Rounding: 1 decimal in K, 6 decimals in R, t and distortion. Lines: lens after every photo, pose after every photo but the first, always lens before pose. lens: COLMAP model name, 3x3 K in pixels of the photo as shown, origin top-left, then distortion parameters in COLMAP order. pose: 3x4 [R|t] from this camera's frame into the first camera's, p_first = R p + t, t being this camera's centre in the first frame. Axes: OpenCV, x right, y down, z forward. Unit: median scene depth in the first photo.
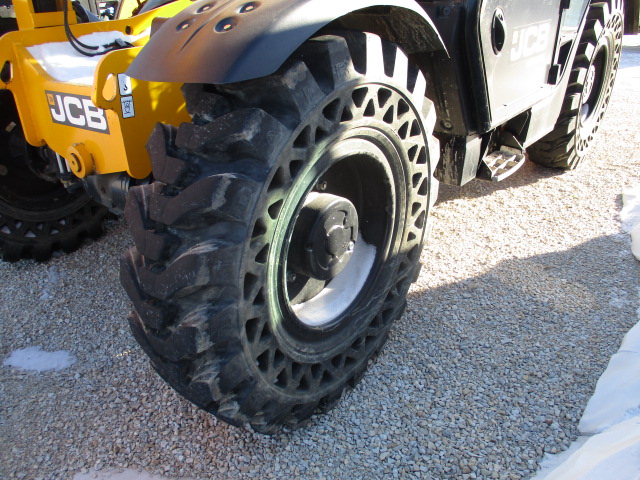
lens RADIAL K [[532.6, 0, 320.0], [0, 532.6, 240.0], [0, 0, 1]] dist [-0.011939, -0.005595]
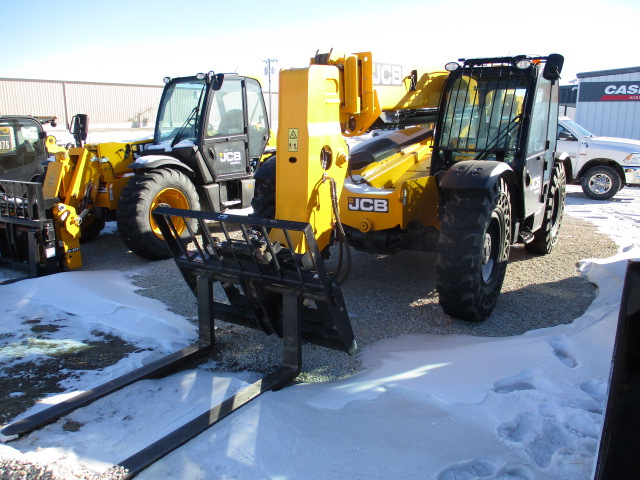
lens RADIAL K [[532.6, 0, 320.0], [0, 532.6, 240.0], [0, 0, 1]] dist [-0.011939, -0.005595]
pose [[0.995404, 0.012780, 0.094907, -0.568116], [0.012301, 0.965781, -0.259065, 0.341798], [-0.094971, 0.259042, 0.961186, -0.810044]]
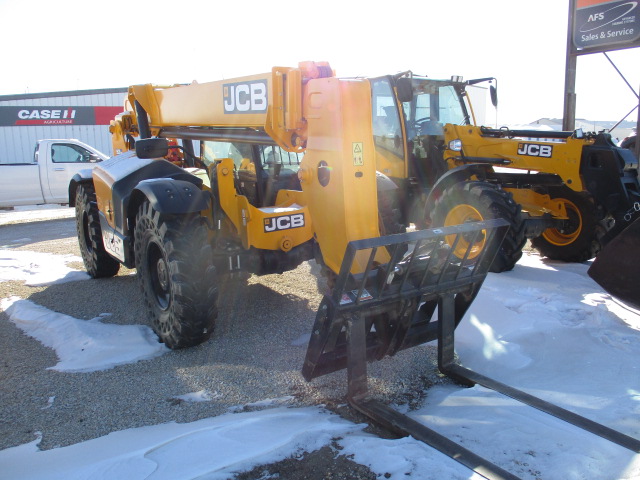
lens RADIAL K [[532.6, 0, 320.0], [0, 532.6, 240.0], [0, 0, 1]] dist [-0.011939, -0.005595]
pose [[0.333305, -0.154657, 0.930048, -1.647685], [0.450825, 0.892516, -0.013148, -0.043762], [-0.828049, 0.423671, 0.367203, 0.015472]]
